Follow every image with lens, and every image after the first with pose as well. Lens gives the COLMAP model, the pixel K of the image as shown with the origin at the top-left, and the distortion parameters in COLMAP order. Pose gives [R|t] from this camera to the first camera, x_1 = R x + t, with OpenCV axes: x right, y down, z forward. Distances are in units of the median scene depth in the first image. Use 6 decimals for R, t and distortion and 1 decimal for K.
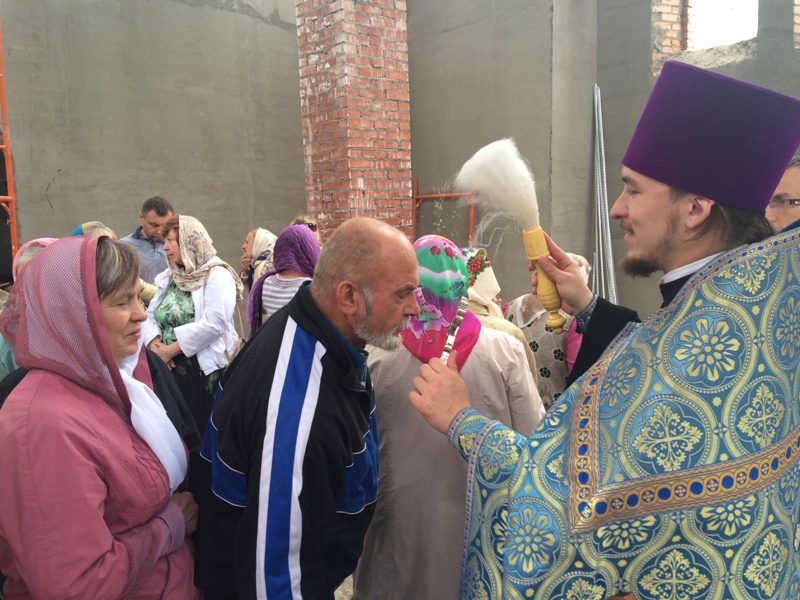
lens RADIAL K [[689.9, 0, 400.0], [0, 689.9, 300.0], [0, 0, 1]] dist [0.145169, -0.203205]
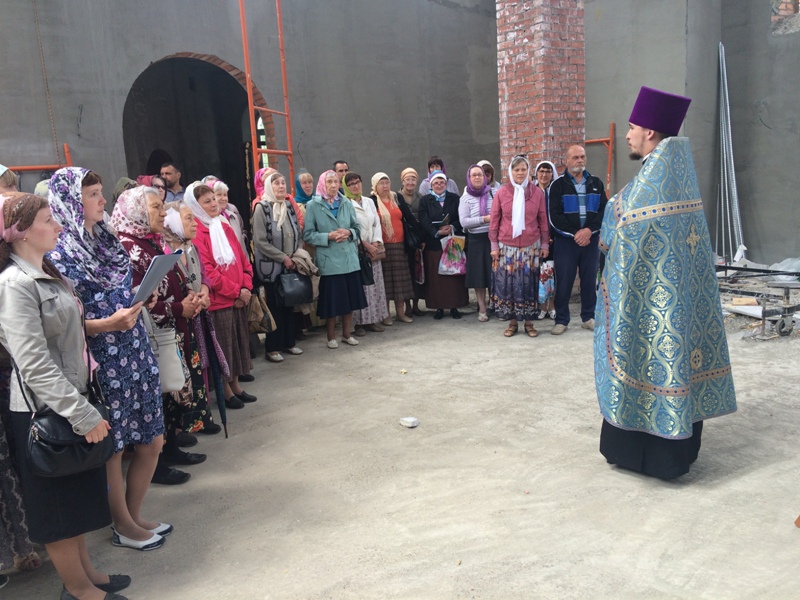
lens RADIAL K [[689.9, 0, 400.0], [0, 689.9, 300.0], [0, 0, 1]] dist [0.145169, -0.203205]
pose [[0.997496, -0.017333, -0.068572, -0.246817], [0.021037, 0.998338, 0.053661, 0.070782], [0.067528, -0.054969, 0.996202, -0.336285]]
